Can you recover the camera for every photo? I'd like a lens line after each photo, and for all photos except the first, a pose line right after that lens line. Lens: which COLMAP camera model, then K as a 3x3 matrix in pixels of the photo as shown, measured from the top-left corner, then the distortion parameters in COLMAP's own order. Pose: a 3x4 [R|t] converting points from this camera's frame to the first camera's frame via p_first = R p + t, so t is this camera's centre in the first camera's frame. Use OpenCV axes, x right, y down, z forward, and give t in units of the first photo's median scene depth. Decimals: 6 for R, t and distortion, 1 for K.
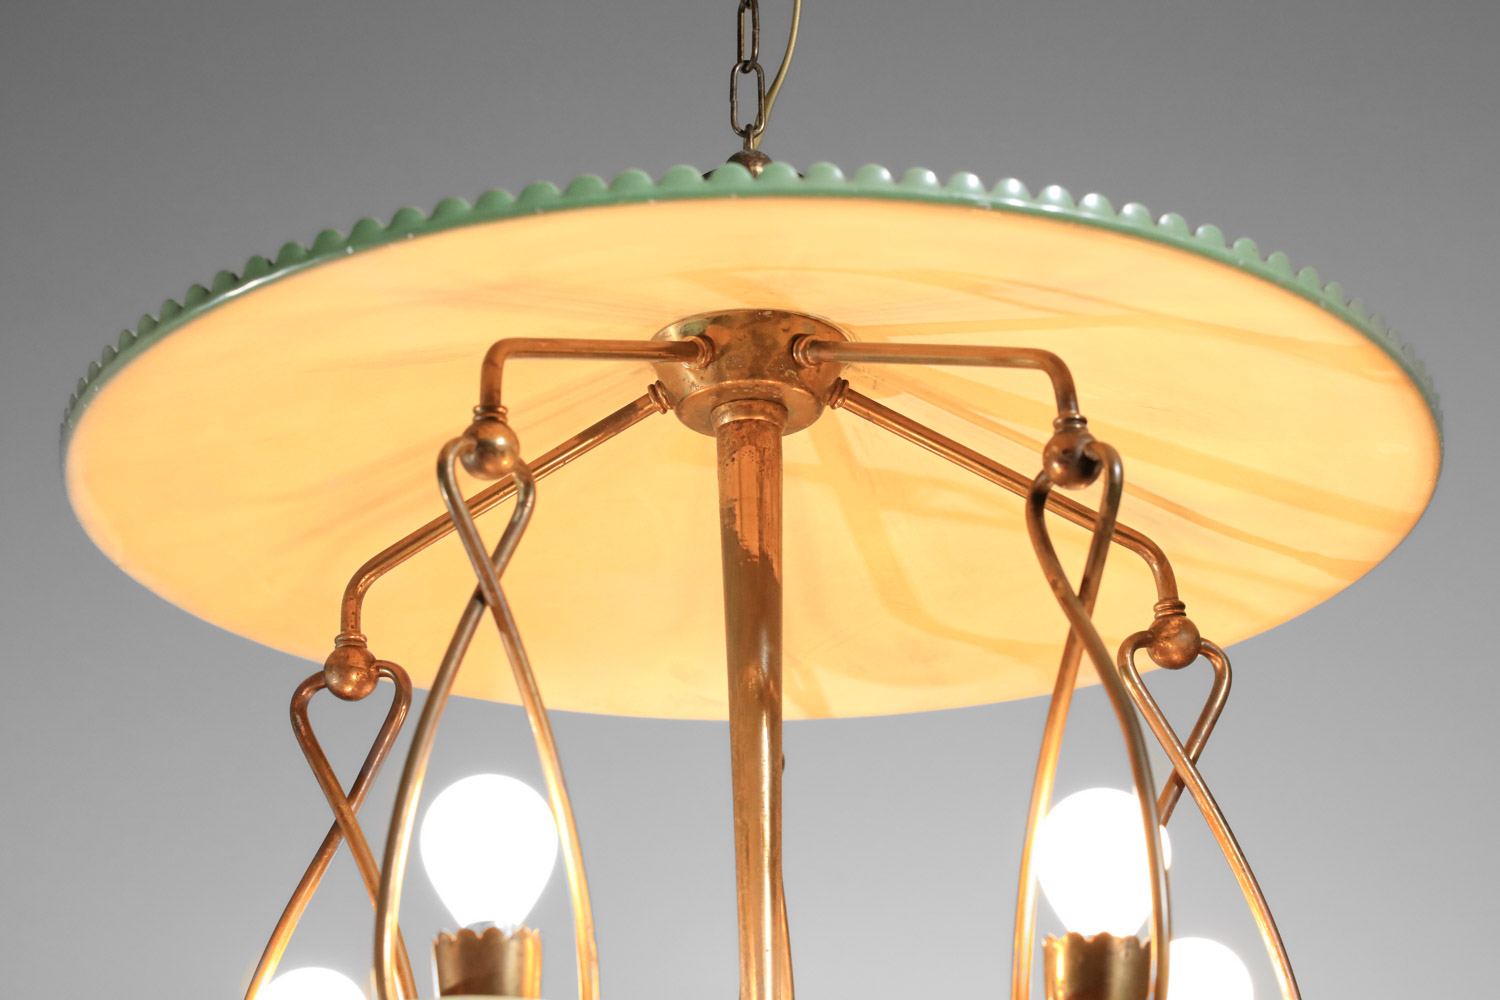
lens RADIAL K [[4415.0, 0, 750.4], [0, 4415.0, 500.3], [0, 0, 1]] dist [-0.020722, 0.000000]
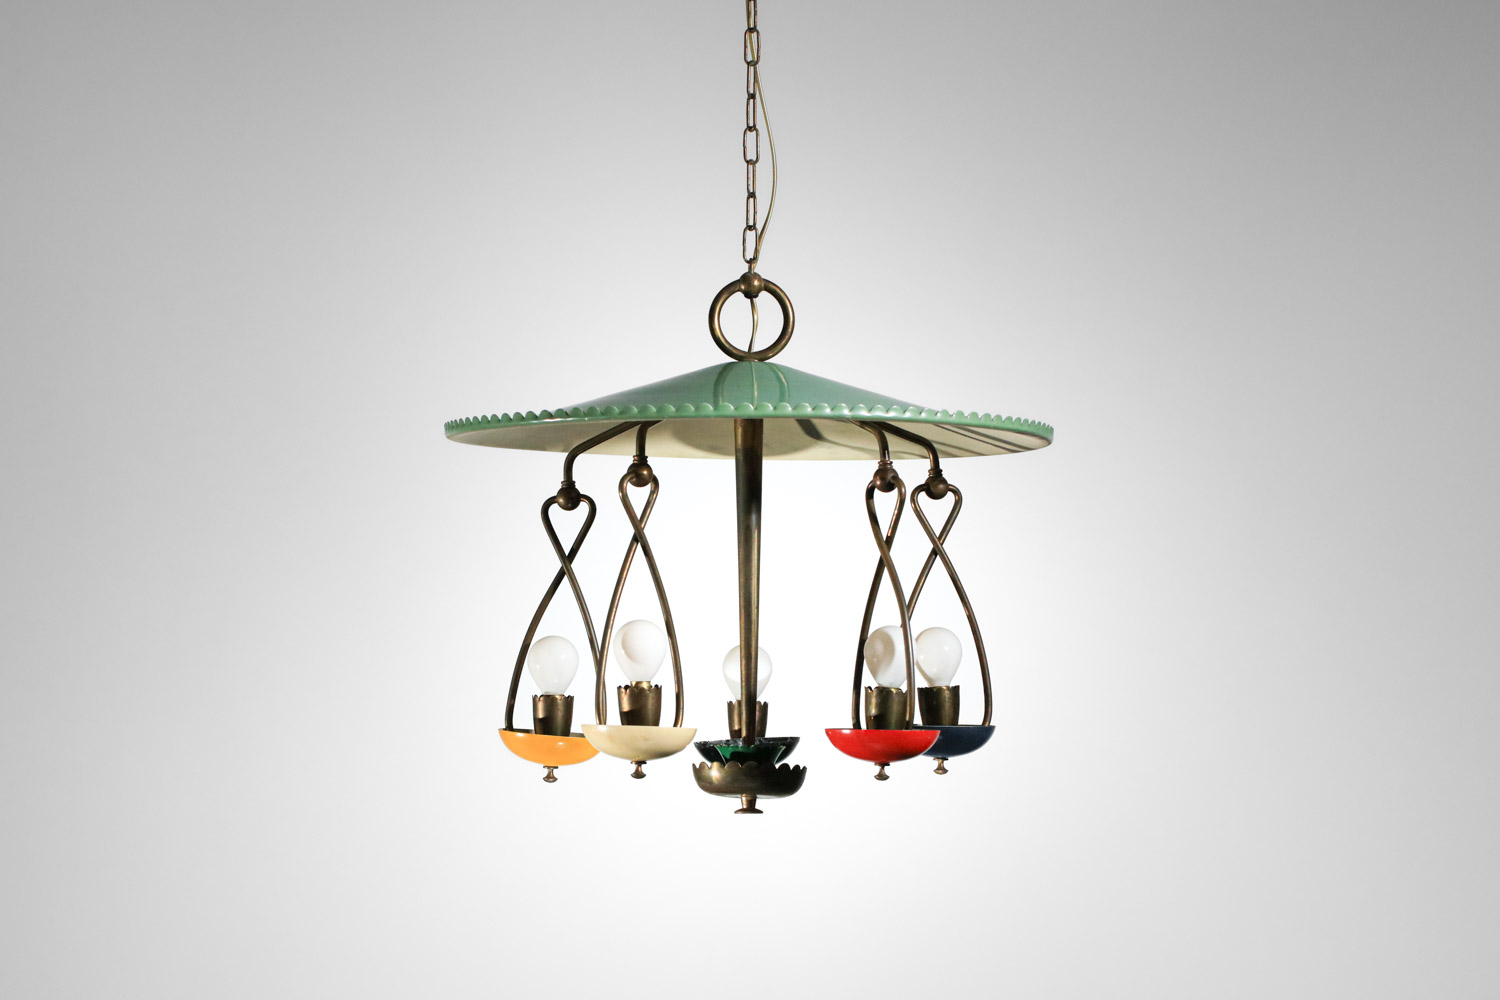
lens RADIAL K [[4415.0, 0, 754.2], [0, 4415.0, 495.2], [0, 0, 1]] dist [-0.020722, 0.000000]
pose [[0.999771, 0.017902, 0.011745, -0.023329], [-0.020769, 0.944138, 0.328894, -0.721301], [-0.005201, -0.329063, 0.944294, -1.147963]]
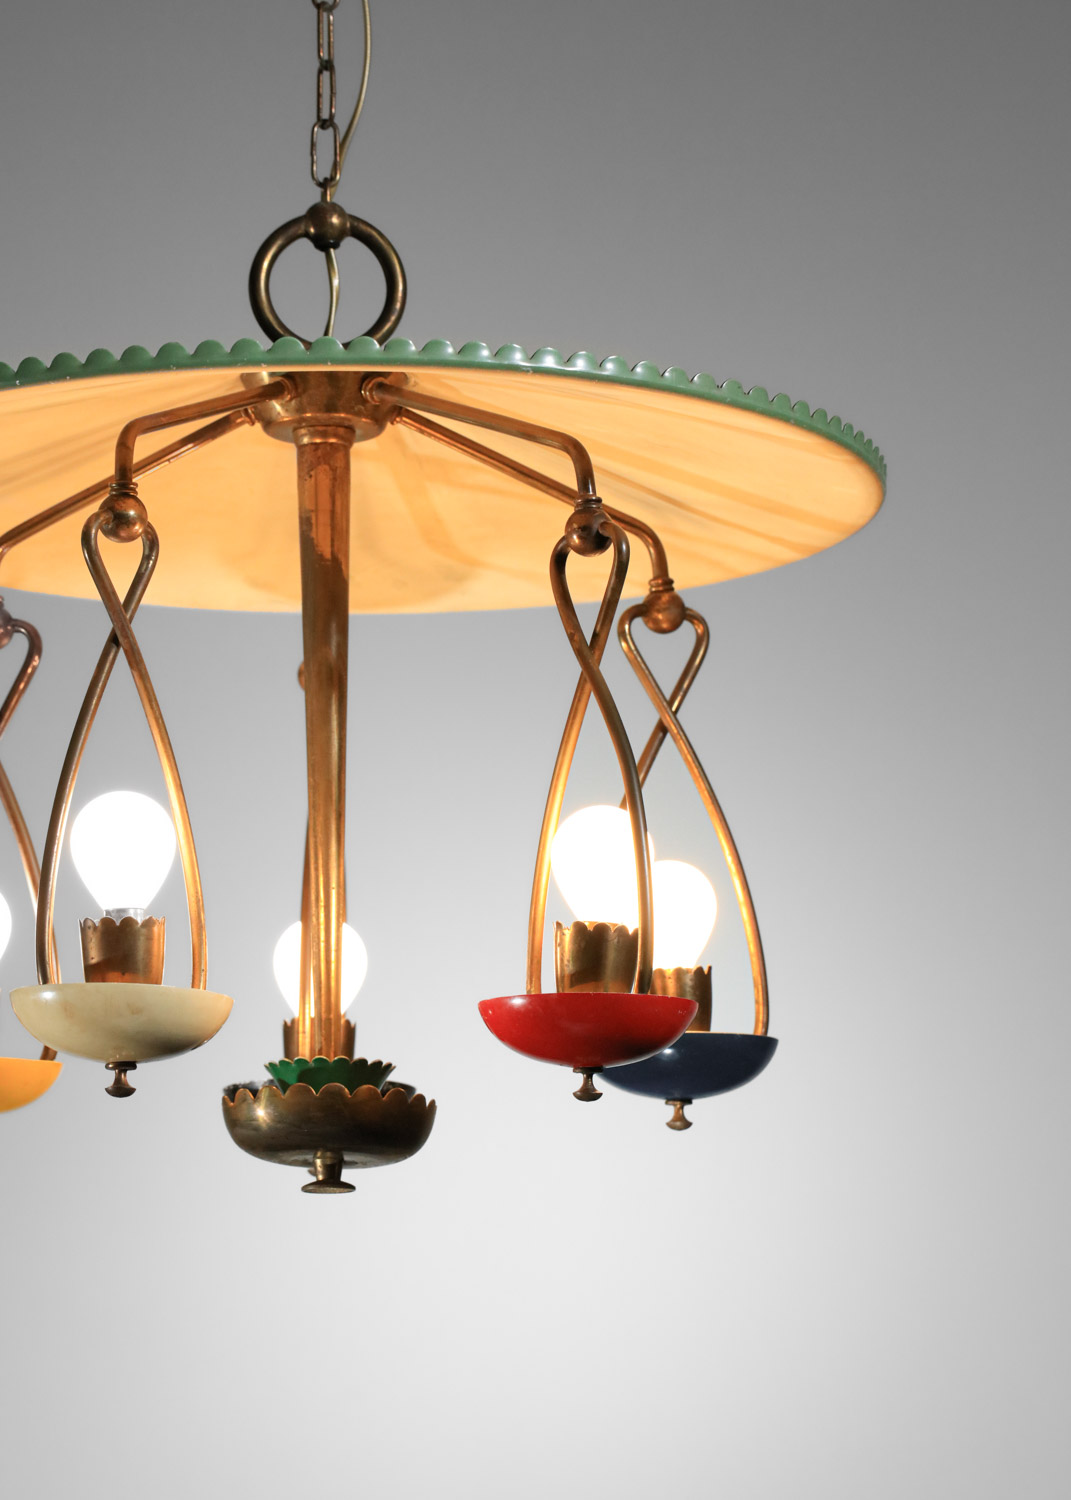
lens RADIAL K [[4661.7, 0, 533.8], [0, 4661.7, 762.4], [0, 0, 1]] dist [0.187755, 0.000000]
pose [[0.997233, 0.016065, 0.072583, -0.034989], [-0.031524, 0.975623, 0.217179, -0.215631], [-0.067324, -0.218866, 0.973430, -0.281526]]
